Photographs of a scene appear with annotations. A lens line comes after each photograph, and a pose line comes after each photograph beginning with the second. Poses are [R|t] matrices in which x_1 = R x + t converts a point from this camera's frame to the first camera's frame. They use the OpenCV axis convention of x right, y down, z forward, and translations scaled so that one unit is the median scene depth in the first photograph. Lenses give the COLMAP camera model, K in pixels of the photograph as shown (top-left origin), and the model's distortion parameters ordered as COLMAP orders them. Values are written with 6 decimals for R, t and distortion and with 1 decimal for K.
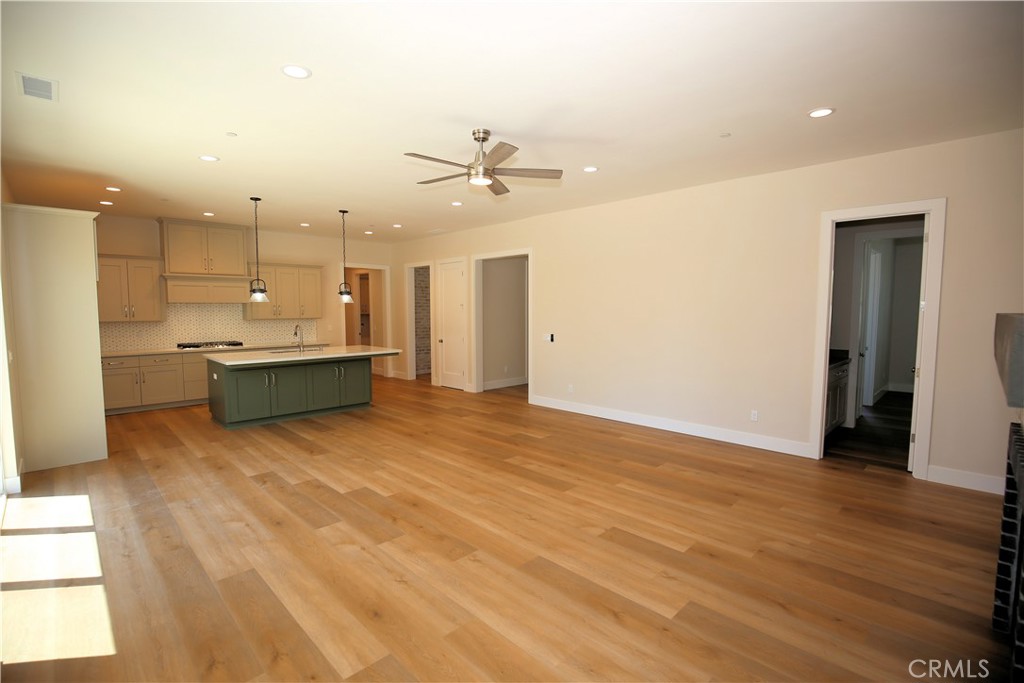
lens RADIAL K [[473.1, 0, 505.4], [0, 473.1, 342.6], [0, 0, 1]] dist [-0.033381, 0.004593]
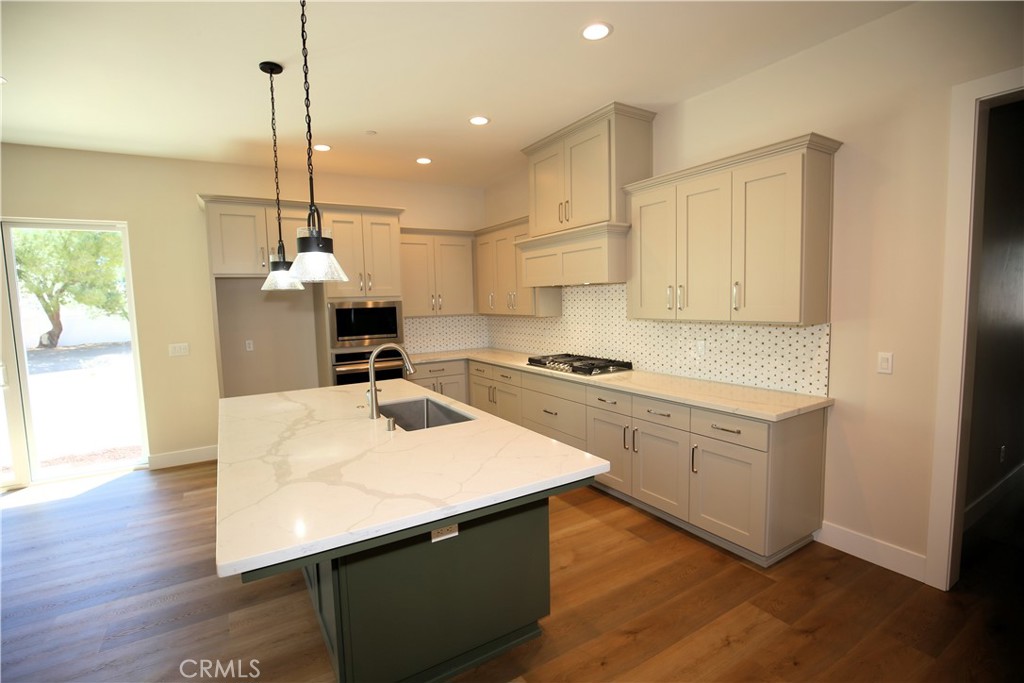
lens RADIAL K [[473.1, 0, 506.8], [0, 473.1, 339.8], [0, 0, 1]] dist [-0.033381, 0.004593]
pose [[-0.227401, 0.089720, -0.969659, -0.131902], [-0.044355, 0.993759, 0.102352, -0.110948], [0.972791, 0.066284, -0.222002, 1.550541]]
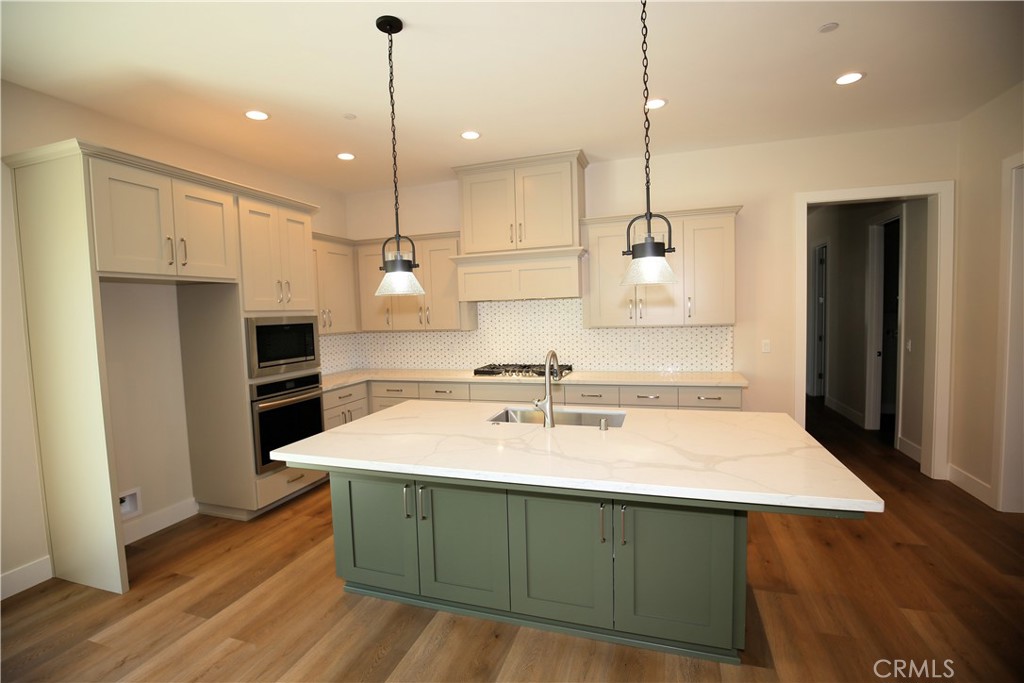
lens RADIAL K [[473.1, 0, 508.5], [0, 473.1, 339.4], [0, 0, 1]] dist [-0.033381, 0.004593]
pose [[0.455618, 0.039153, -0.889314, -0.163009], [-0.032905, 0.999090, 0.027128, -0.074559], [0.889567, 0.016903, 0.456491, 1.054136]]
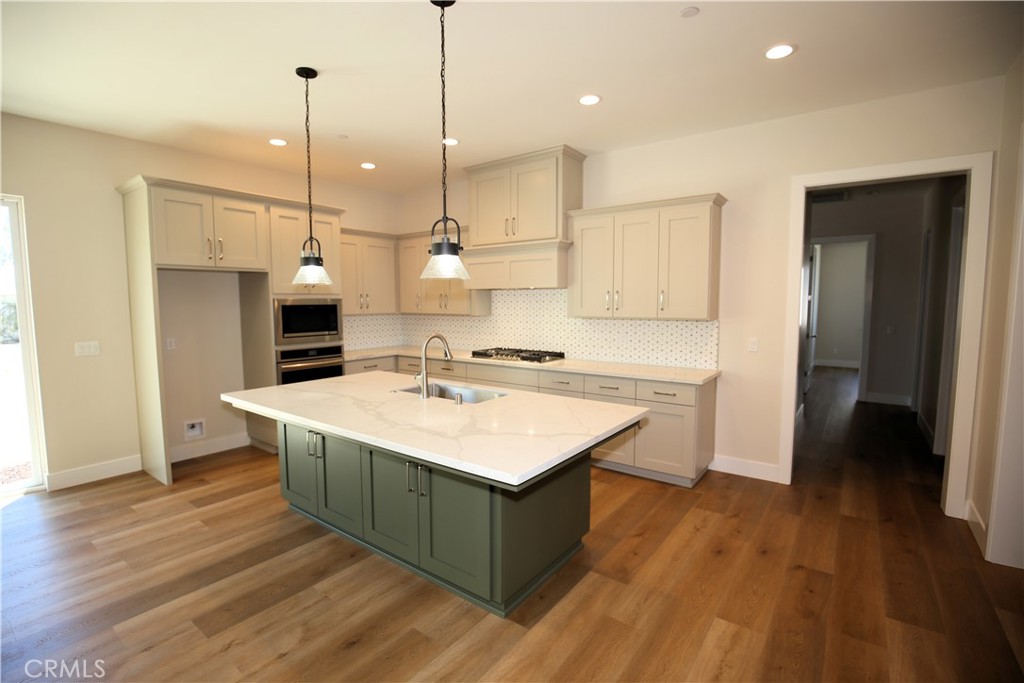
lens RADIAL K [[473.1, 0, 505.7], [0, 473.1, 339.4], [0, 0, 1]] dist [-0.033381, 0.004593]
pose [[0.147432, 0.079945, -0.985836, -0.000095], [-0.067826, 0.995199, 0.070560, -0.090429], [0.986744, 0.056463, 0.152147, 1.318340]]
